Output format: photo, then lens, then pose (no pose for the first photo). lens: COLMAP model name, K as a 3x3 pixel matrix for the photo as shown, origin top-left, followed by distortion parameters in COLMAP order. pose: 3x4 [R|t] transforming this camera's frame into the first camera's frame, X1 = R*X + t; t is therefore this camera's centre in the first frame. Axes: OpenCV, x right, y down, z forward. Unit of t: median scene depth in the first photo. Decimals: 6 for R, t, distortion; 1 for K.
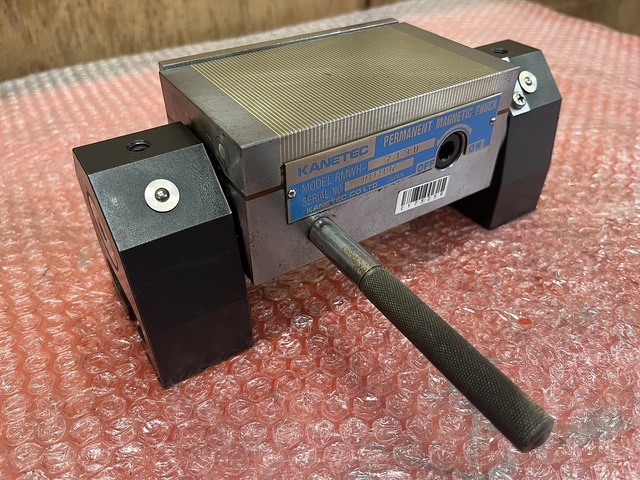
lens RADIAL K [[501.0, 0, 322.3], [0, 501.0, 240.9], [0, 0, 1]] dist [0.034164, -0.085254]
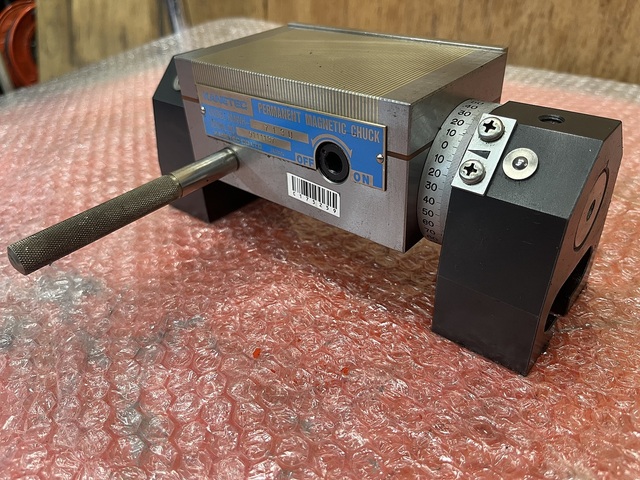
lens RADIAL K [[501.0, 0, 322.3], [0, 501.0, 245.3], [0, 0, 1]] dist [0.034164, -0.085254]
pose [[0.275700, 0.521589, -0.807425, 0.842735], [-0.559973, 0.769880, 0.306130, -0.262267], [0.781294, 0.367736, 0.504331, 0.448402]]
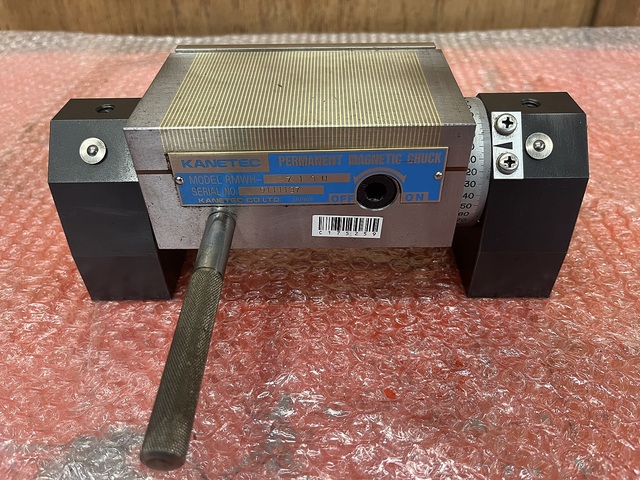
lens RADIAL K [[501.0, 0, 319.5], [0, 501.0, 242.8], [0, 0, 1]] dist [0.034164, -0.085254]
pose [[0.827511, 0.348458, -0.440230, 0.479669], [-0.332818, 0.935926, 0.115212, -0.126940], [0.452170, 0.051177, 0.890462, 0.088548]]
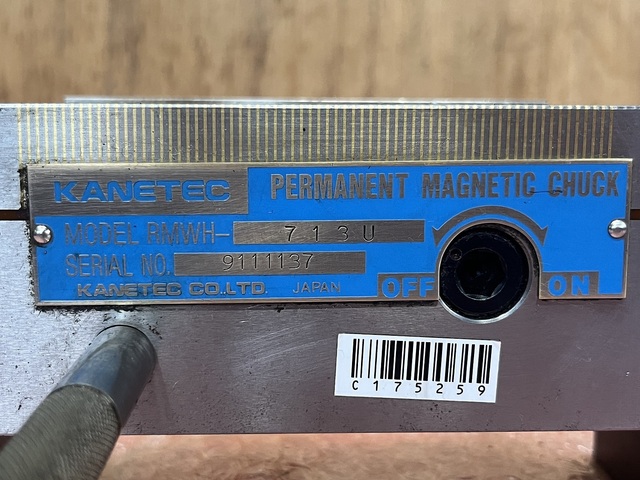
lens RADIAL K [[822.4, 0, 320.4], [0, 822.4, 239.1], [0, 0, 1]] dist [0.039430, 0.000000]
pose [[0.842765, 0.068218, -0.533941, 0.394811], [-0.332639, 0.845869, -0.416962, 0.103560], [0.423199, 0.529011, 0.735561, 0.326200]]
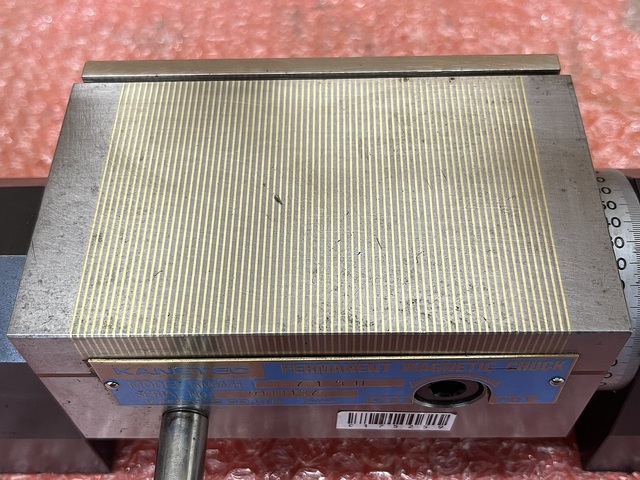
lens RADIAL K [[790.2, 0, 318.6], [0, 790.2, 240.9], [0, 0, 1]] dist [-0.010239, 0.000000]
pose [[0.822110, 0.449780, -0.349047, 0.283624], [-0.320156, 0.872192, 0.369839, -0.470158], [0.470782, -0.192299, 0.861038, 0.169937]]
